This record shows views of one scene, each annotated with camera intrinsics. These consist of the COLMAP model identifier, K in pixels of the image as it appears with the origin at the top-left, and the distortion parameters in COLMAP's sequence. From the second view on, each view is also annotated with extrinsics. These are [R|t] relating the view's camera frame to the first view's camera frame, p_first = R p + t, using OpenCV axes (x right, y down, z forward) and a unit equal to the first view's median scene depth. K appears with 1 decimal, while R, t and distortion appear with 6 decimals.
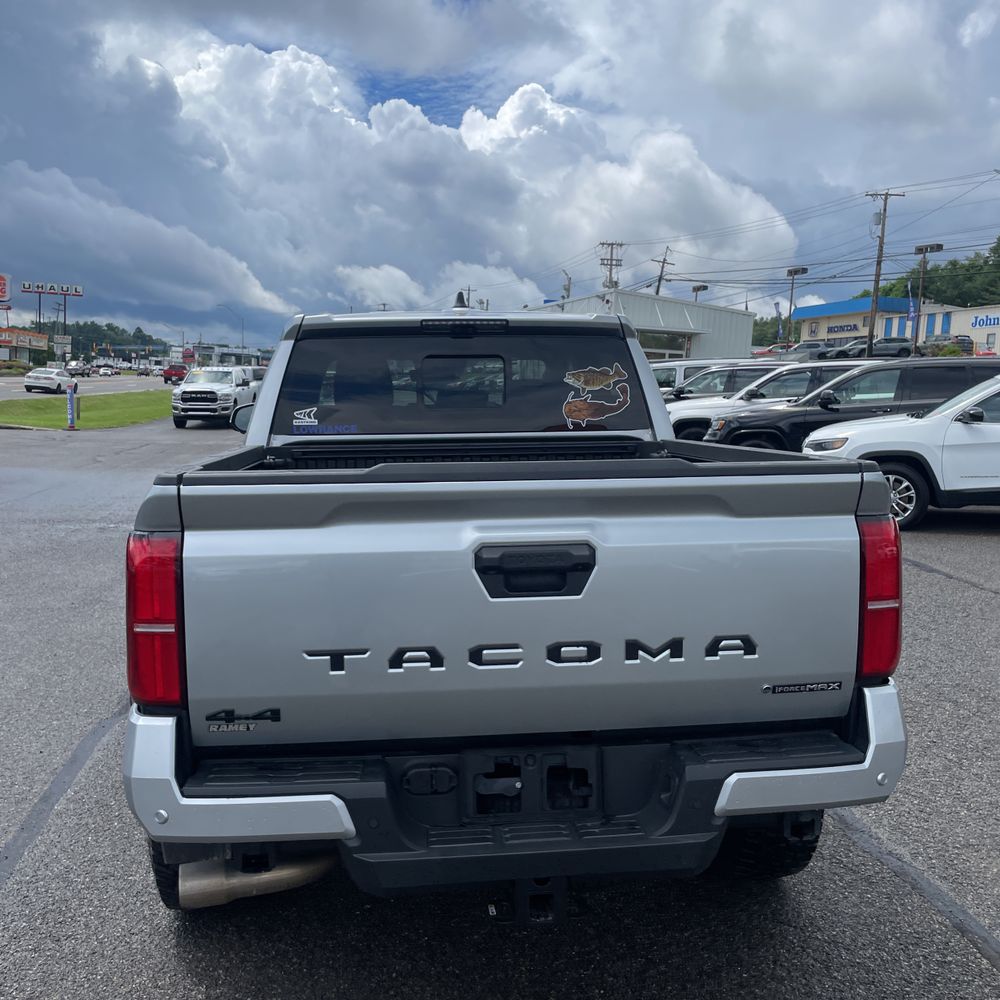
lens RADIAL K [[1019.6, 0, 500.0], [0, 1019.6, 500.0], [0, 0, 1]] dist [0.087610, -0.111478]
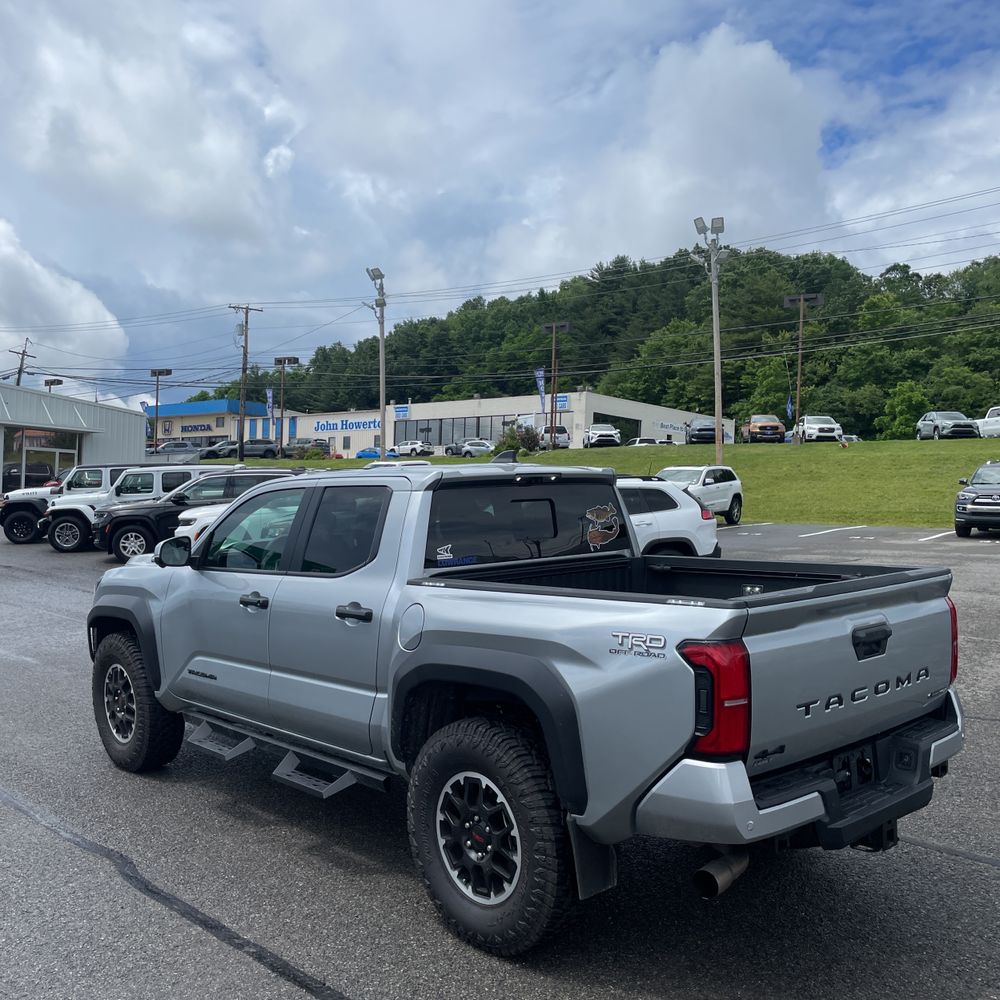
lens RADIAL K [[1031.3, 0, 476.2], [0, 1031.3, 531.3], [0, 0, 1]] dist [0.077795, -0.229338]
pose [[0.814186, -0.035021, 0.579547, -0.080625], [0.070583, 0.996746, -0.038927, -0.005122], [-0.576298, 0.072600, 0.814008, -0.002789]]
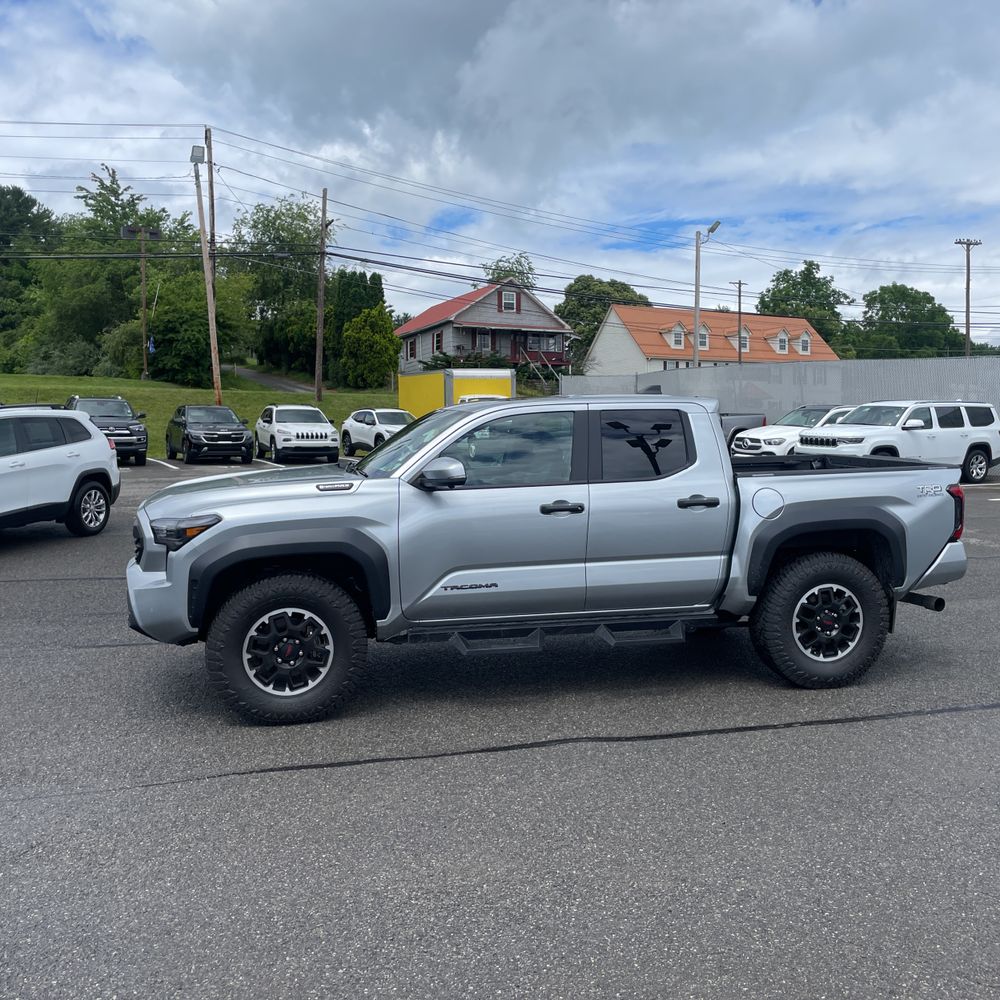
lens RADIAL K [[1019.6, 0, 500.0], [0, 1019.6, 500.0], [0, 0, 1]] dist [0.087610, -0.111478]
pose [[-0.138706, -0.084072, 0.986759, -0.174919], [0.104708, 0.989560, 0.099029, -0.020379], [-0.984783, 0.117057, -0.128455, 0.148494]]
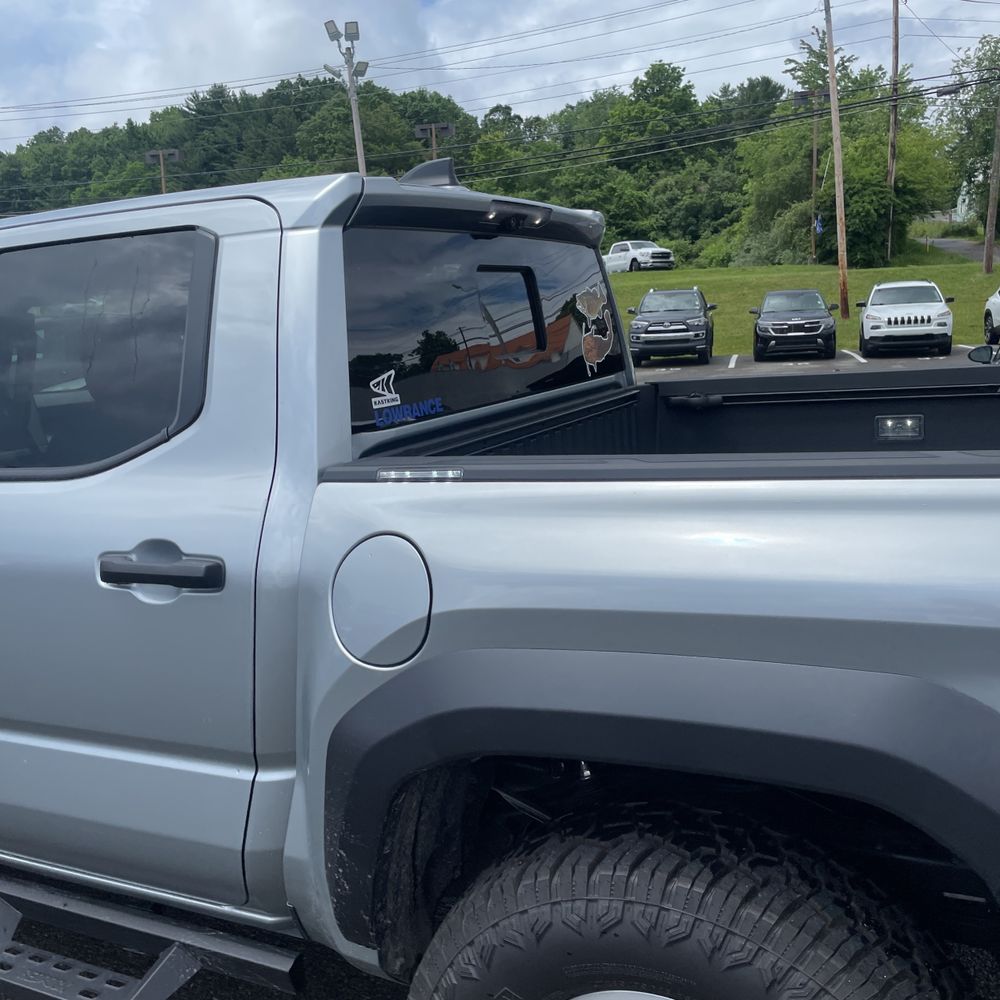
lens RADIAL K [[1027.6, 0, 512.2], [0, 1027.6, 527.0], [0, 0, 1]] dist [0.063484, -0.089078]
pose [[0.527468, -0.193917, 0.827148, -0.052983], [0.144279, 0.979906, 0.137723, -0.007009], [-0.837234, 0.046695, 0.544847, 0.063228]]
